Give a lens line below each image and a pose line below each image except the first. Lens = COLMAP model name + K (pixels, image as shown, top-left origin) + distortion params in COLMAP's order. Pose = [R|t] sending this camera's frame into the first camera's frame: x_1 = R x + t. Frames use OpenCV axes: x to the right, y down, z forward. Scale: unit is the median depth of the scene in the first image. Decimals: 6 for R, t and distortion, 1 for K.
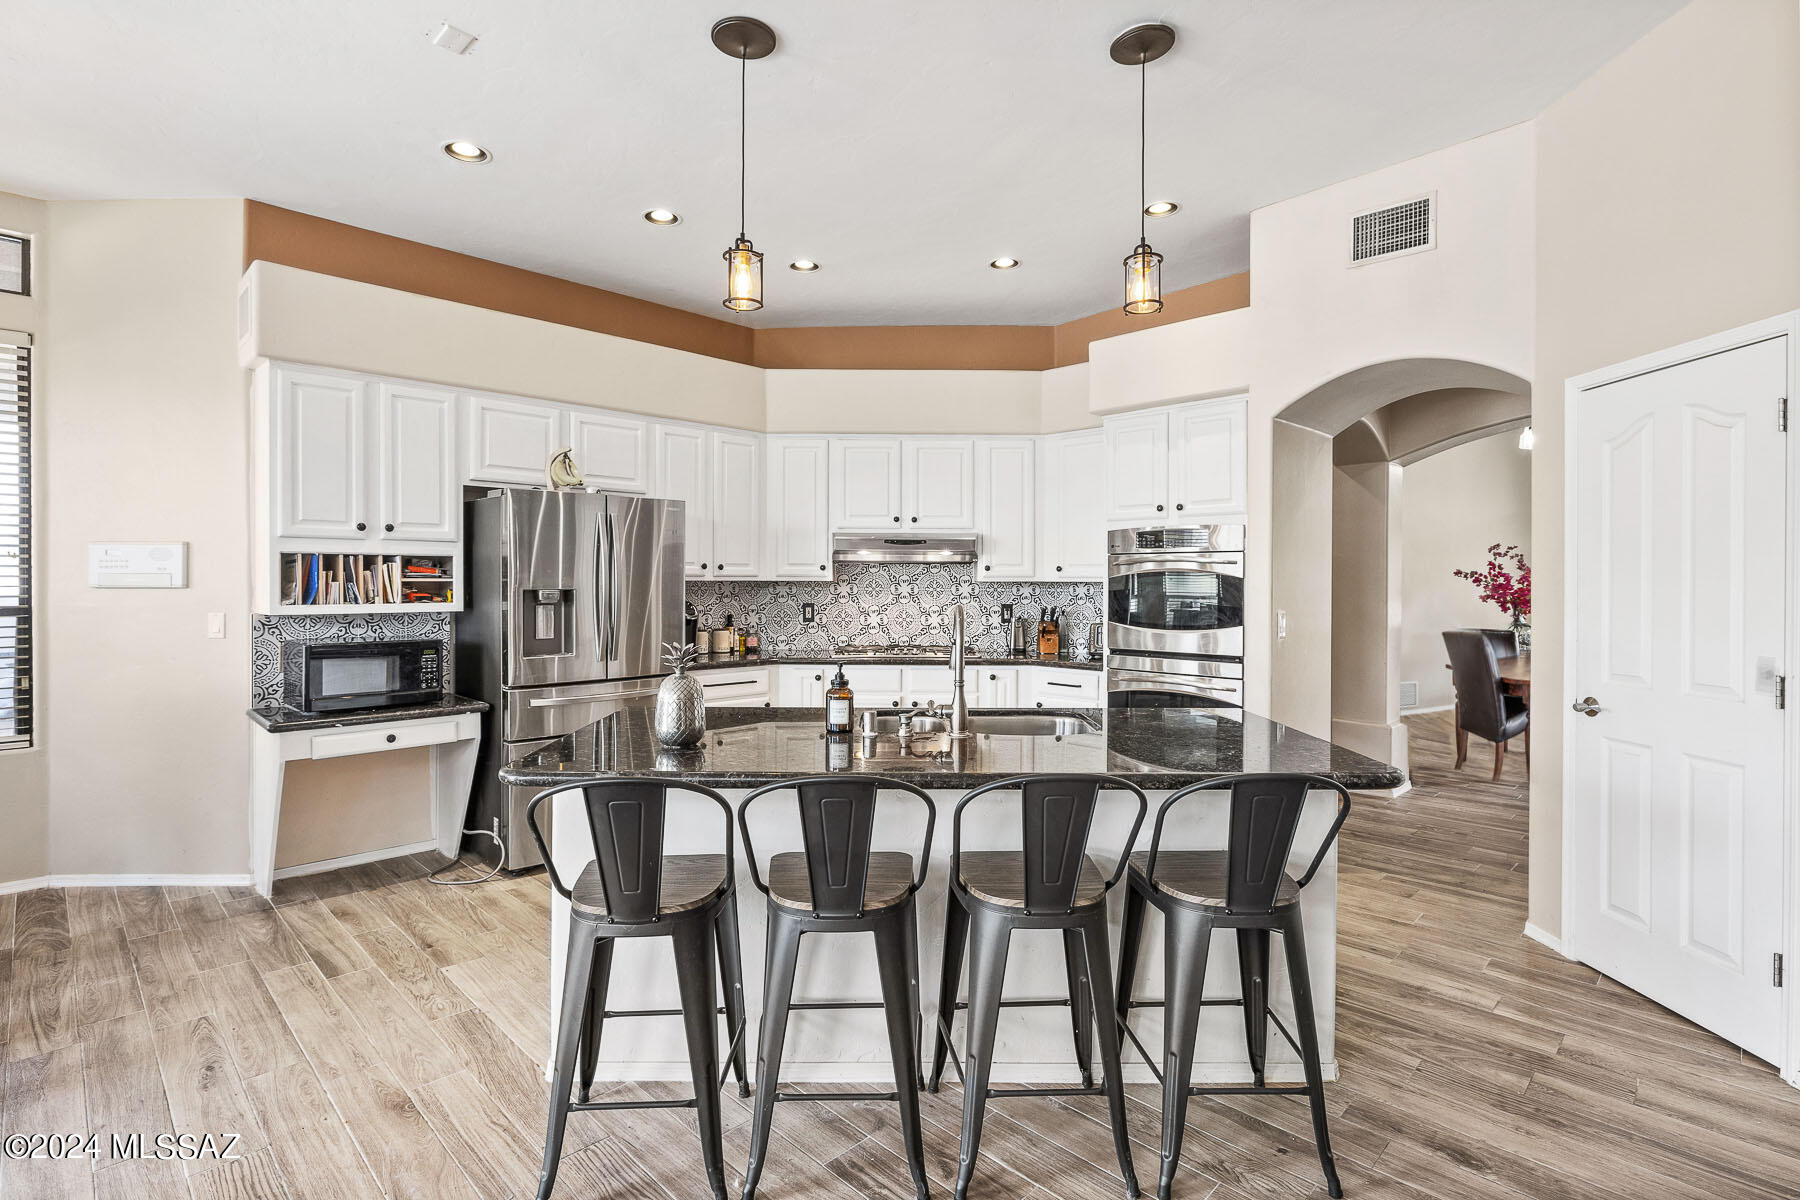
lens RADIAL K [[869.7, 0, 895.2], [0, 869.7, 590.9], [0, 0, 1]] dist [-0.005872, 0.001673]
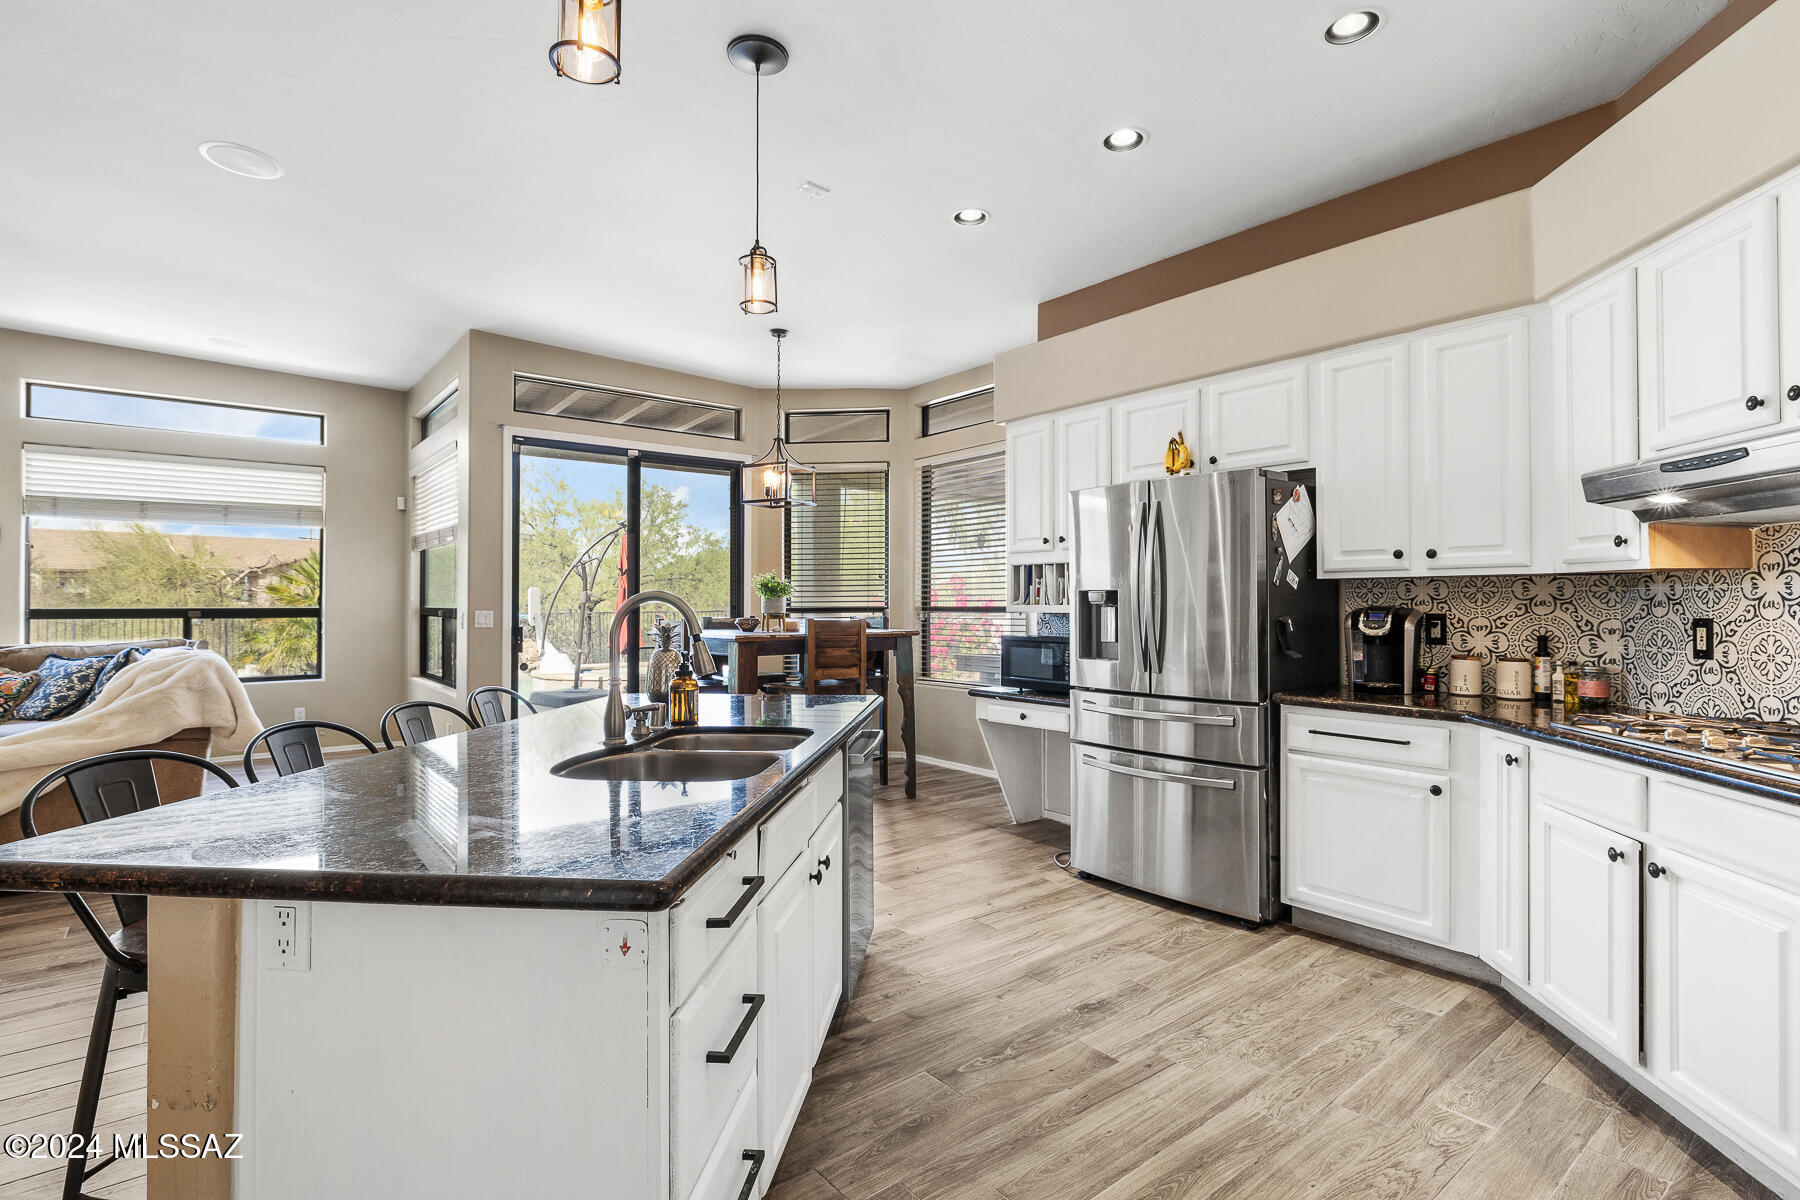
lens RADIAL K [[869.7, 0, 894.4], [0, 869.7, 591.9], [0, 0, 1]] dist [-0.005872, 0.001673]
pose [[-0.128093, -0.016180, -0.991630, 0.591853], [-0.011772, 0.999821, -0.014793, 0.017422], [0.991692, 0.009778, -0.128261, 0.915321]]
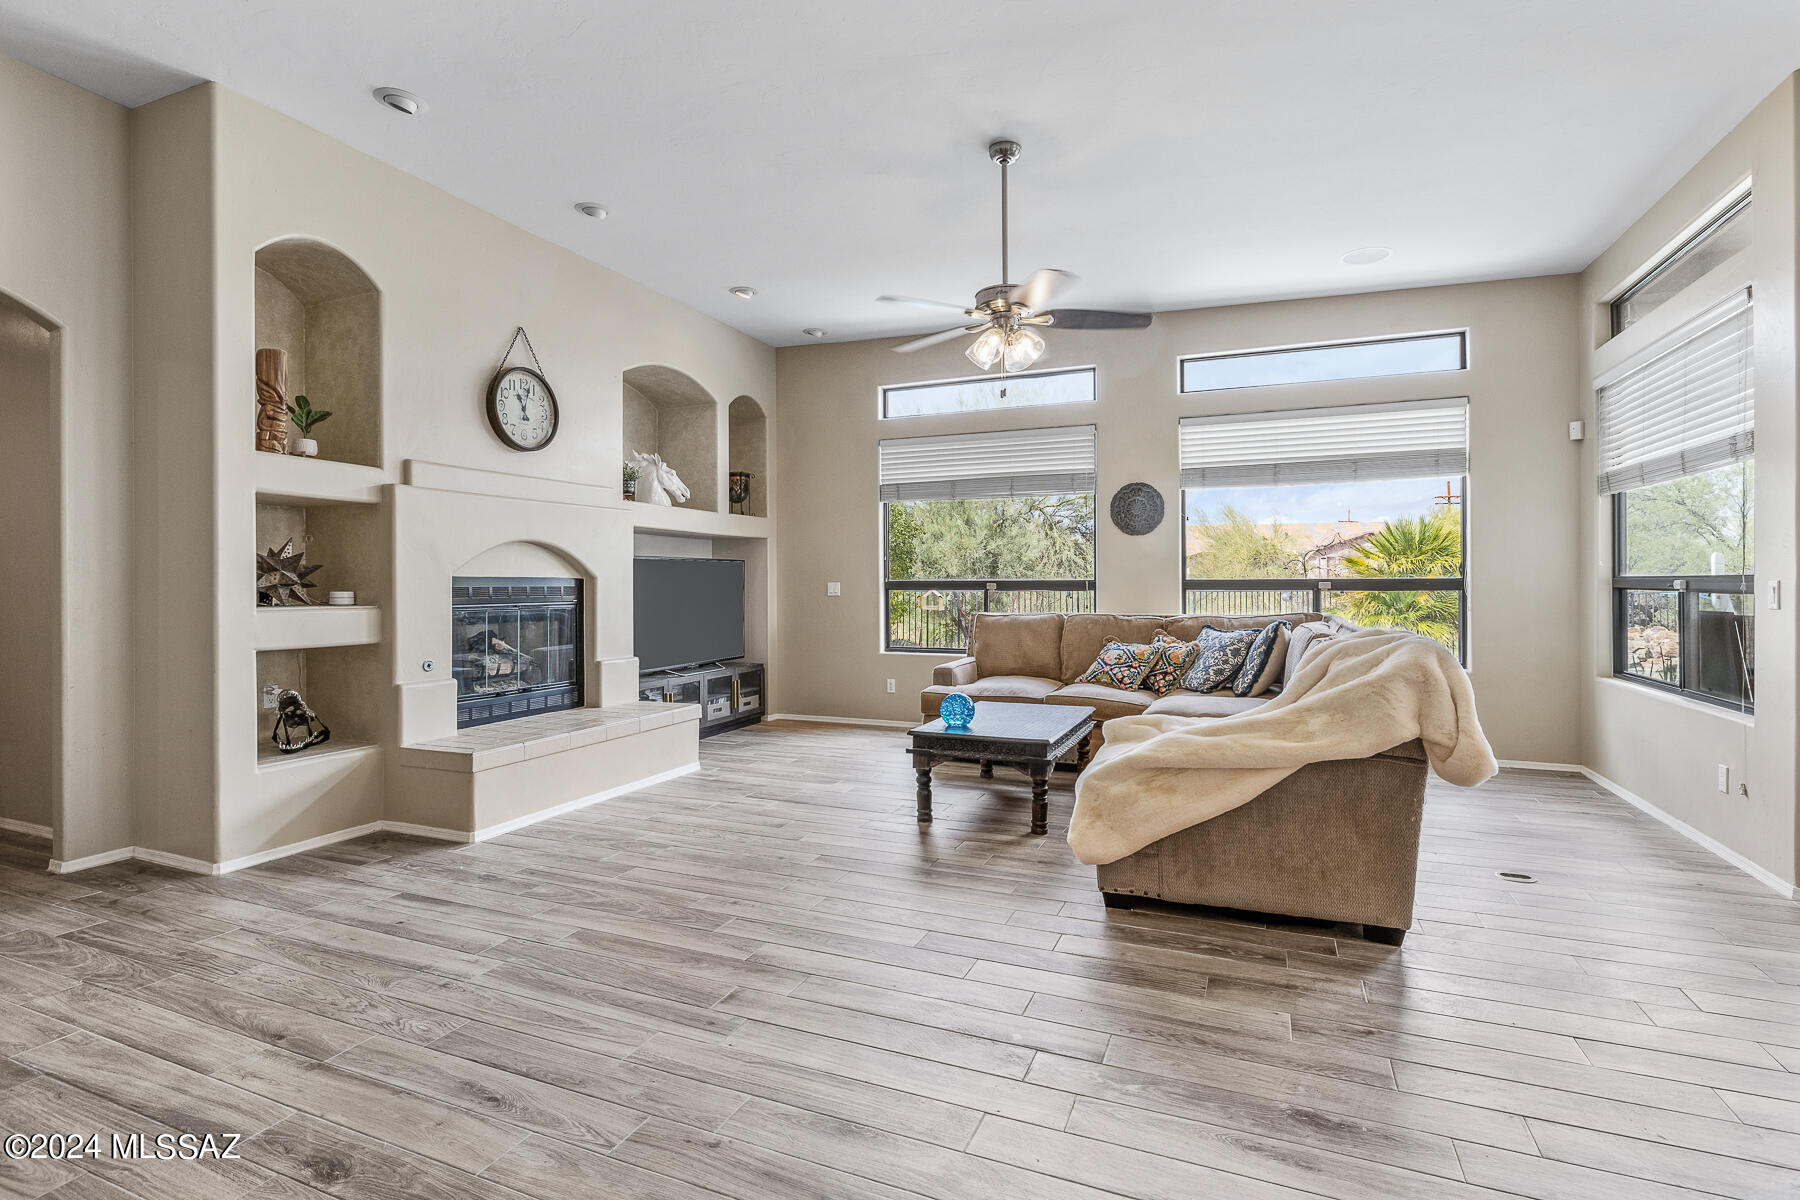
lens RADIAL K [[869.7, 0, 904.7], [0, 869.7, 583.1], [0, 0, 1]] dist [-0.005872, 0.001673]
pose [[-0.929450, -0.001792, -0.368943, 0.303915], [-0.005181, 0.999953, 0.008194, 0.040670], [0.368911, 0.009528, -0.929416, 0.446931]]
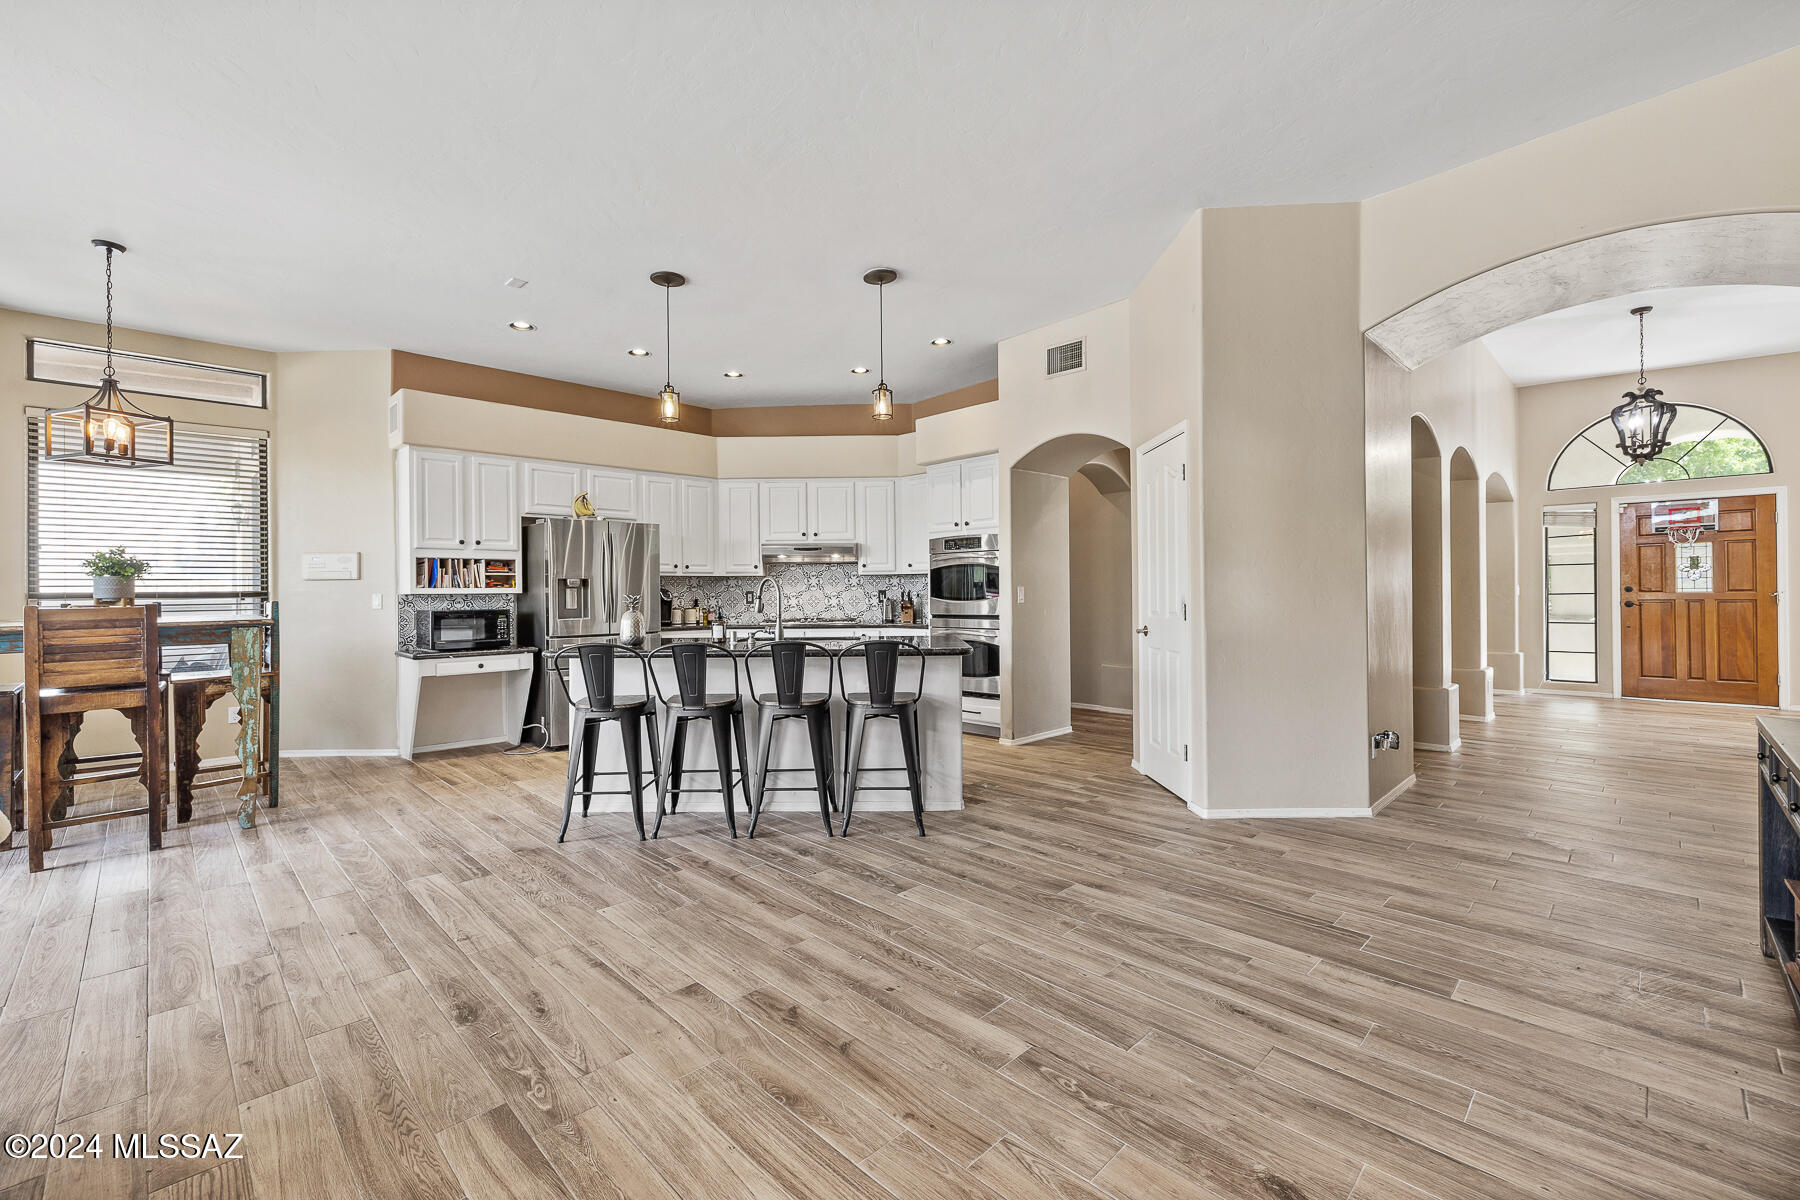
lens RADIAL K [[774.1, 0, 884.6], [0, 774.1, 595.2], [0, 0, 1]] dist [0.000114, 0.000380]
pose [[0.999774, -0.013182, -0.016675, 0.222997], [0.013035, 0.999875, -0.008920, 0.051805], [0.016791, 0.008701, 0.999821, -0.474188]]
